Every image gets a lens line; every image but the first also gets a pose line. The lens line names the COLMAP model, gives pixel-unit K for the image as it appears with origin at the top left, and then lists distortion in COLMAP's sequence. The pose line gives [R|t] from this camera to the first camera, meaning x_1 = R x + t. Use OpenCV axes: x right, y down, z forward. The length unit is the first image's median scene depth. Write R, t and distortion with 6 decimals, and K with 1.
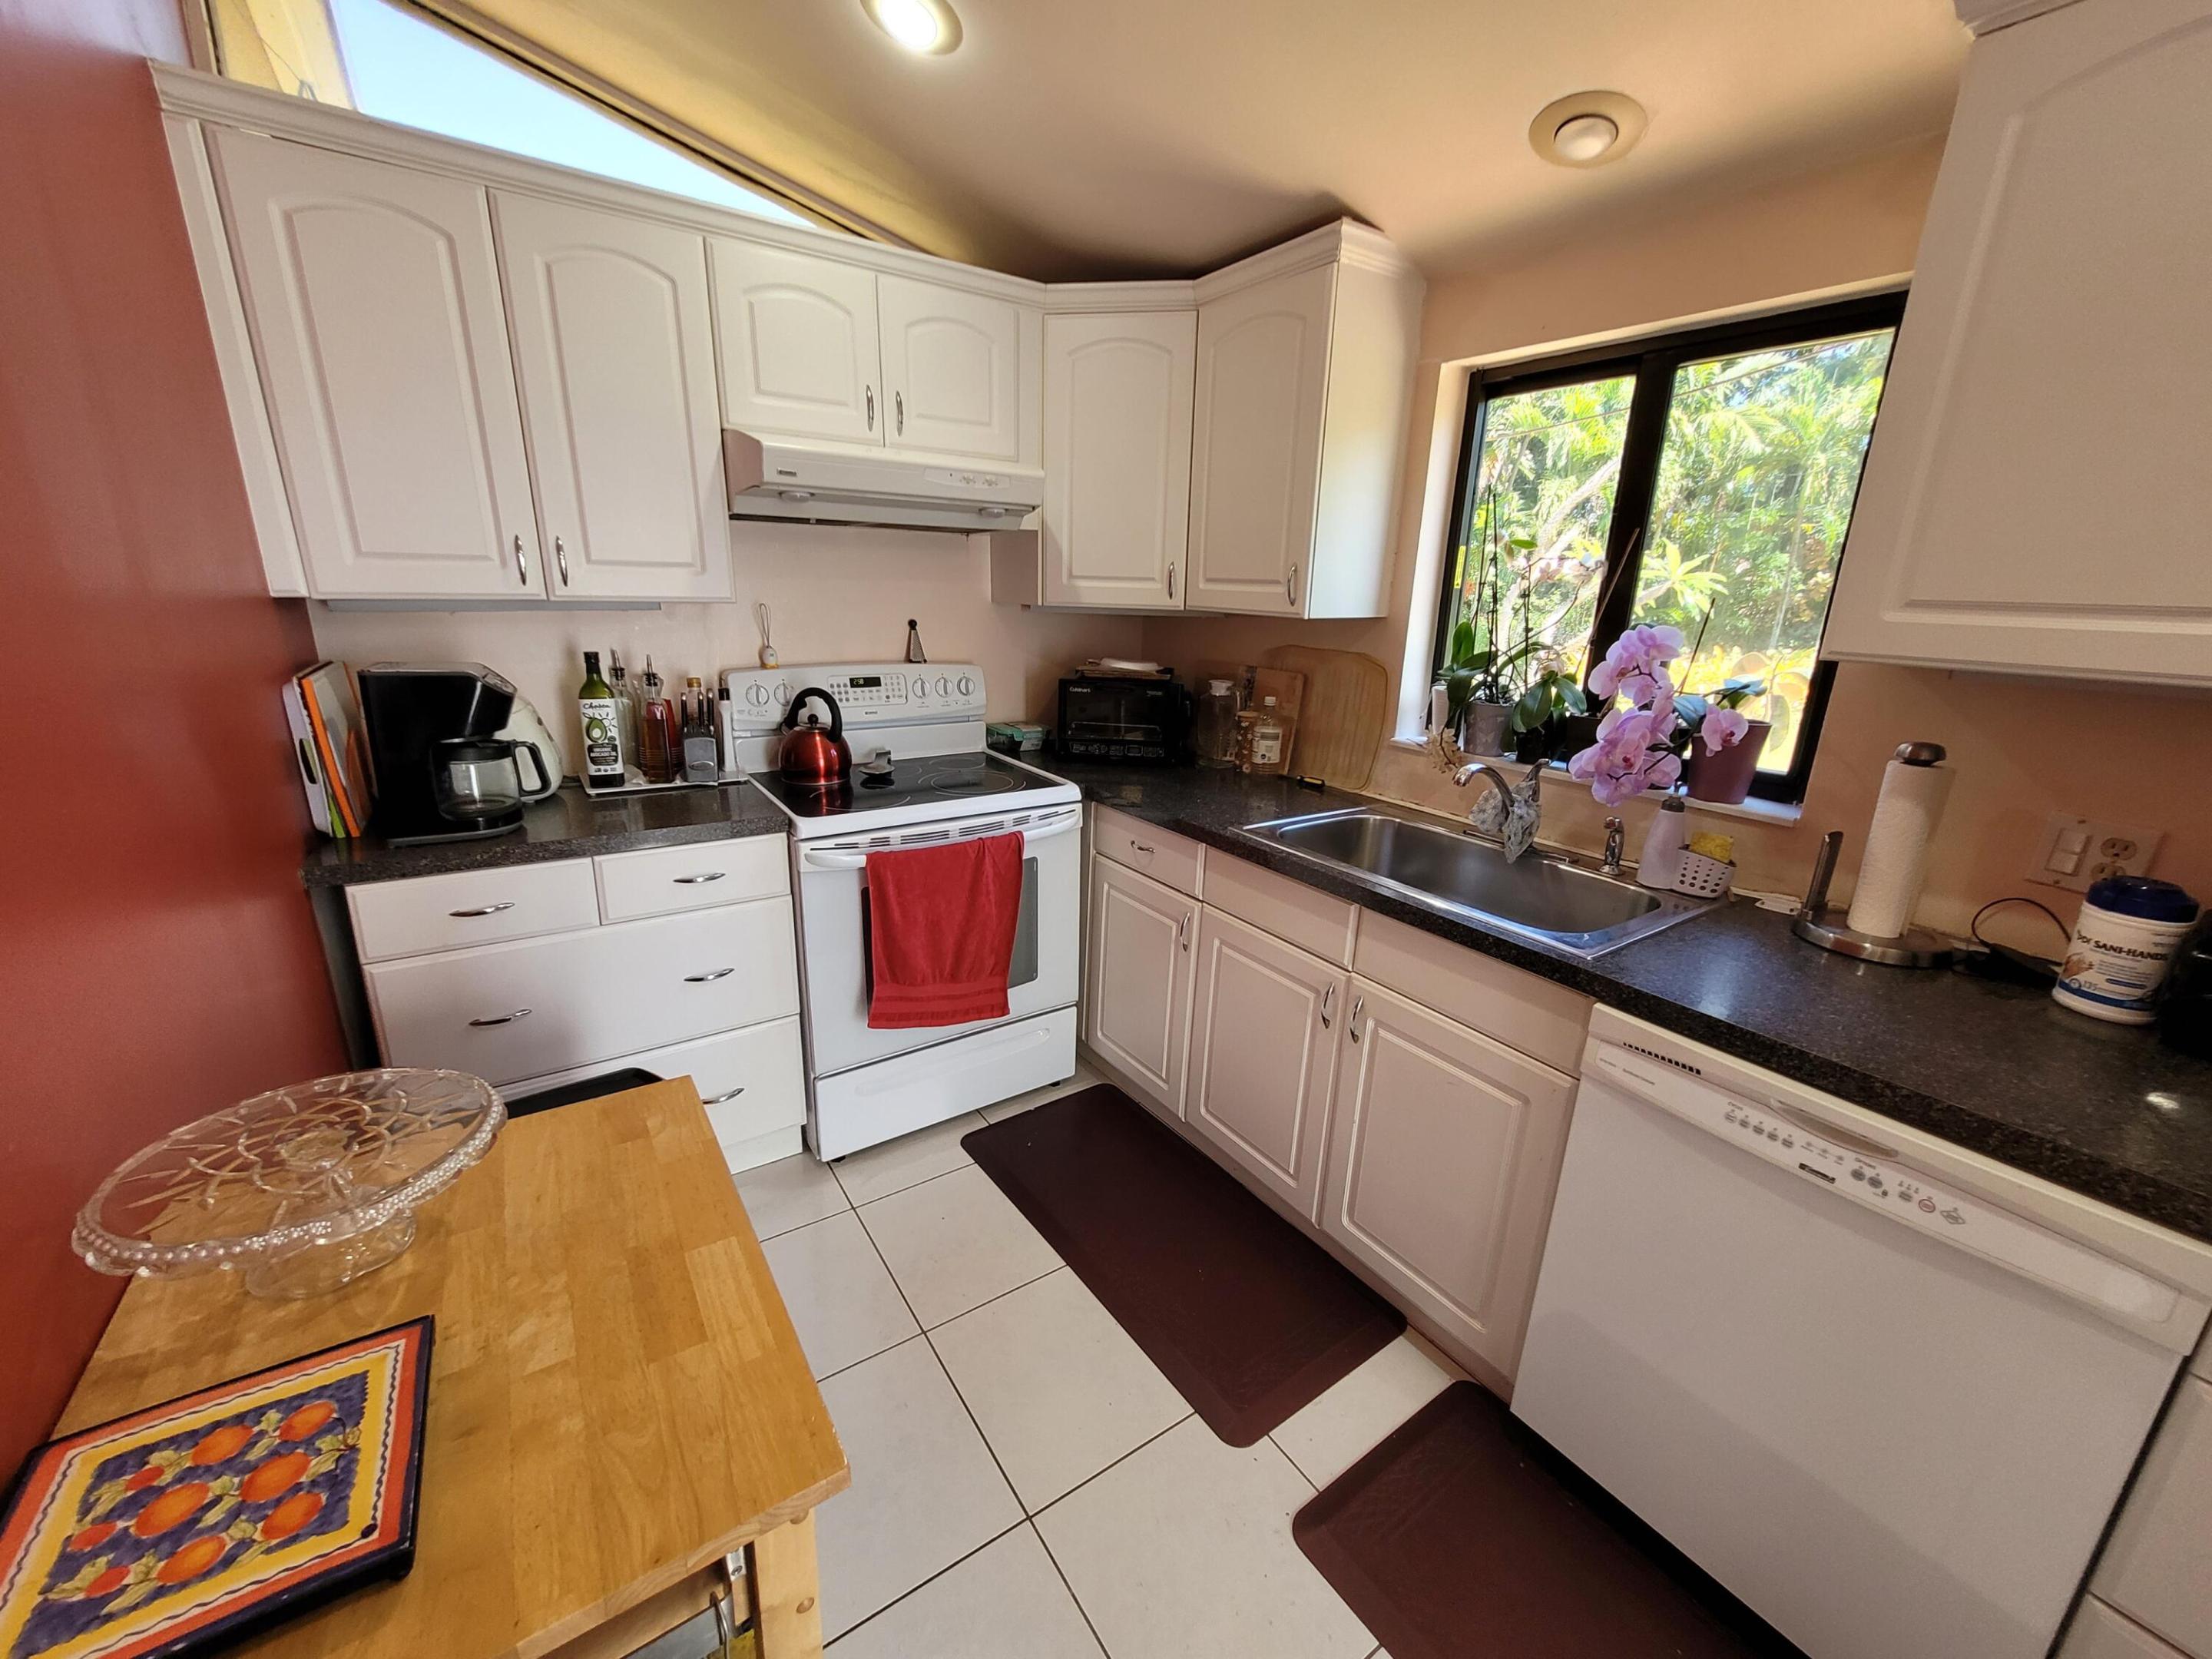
lens RADIAL K [[844.9, 0, 1106.0], [0, 844.9, 829.5], [0, 0, 1]] dist [-0.000657, -0.000039]
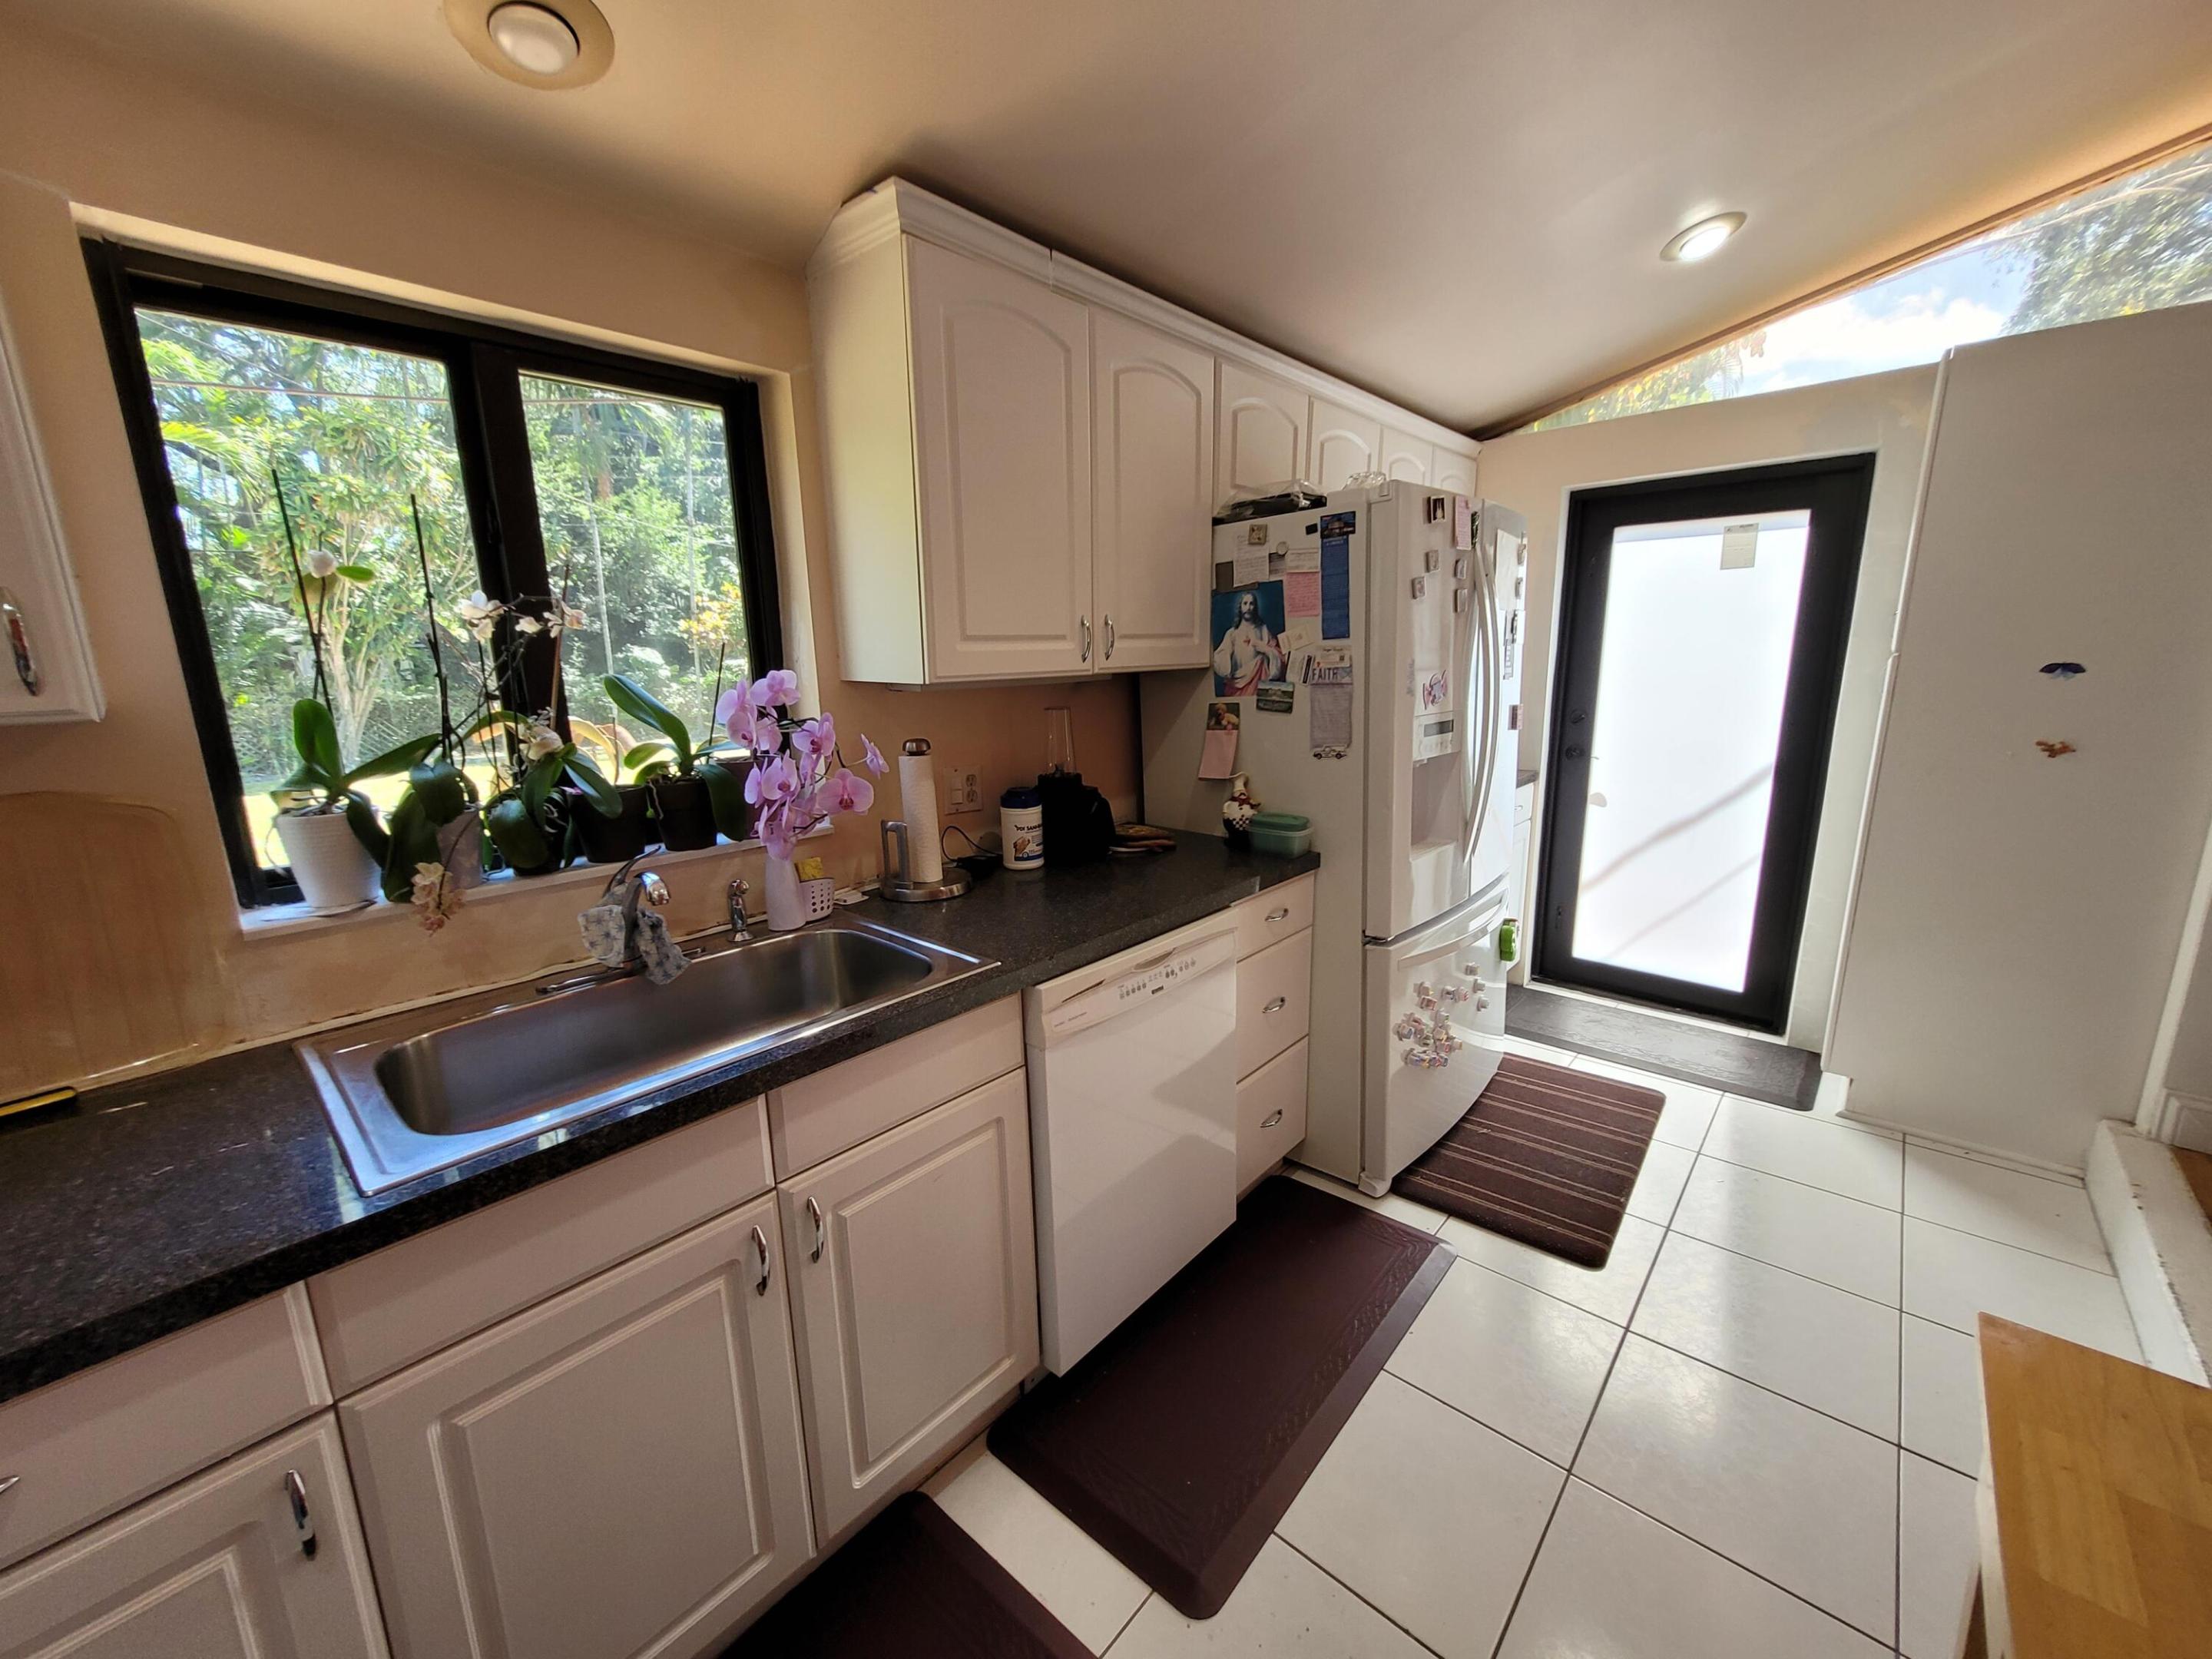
lens RADIAL K [[887.8, 0, 1109.8], [0, 887.8, 818.7], [0, 0, 1]] dist [0.001559, -0.000007]
pose [[-0.243548, -0.214866, 0.945789, -0.474412], [0.278823, 0.918477, 0.280460, -0.280496], [-0.928947, 0.332013, -0.163784, 0.915491]]
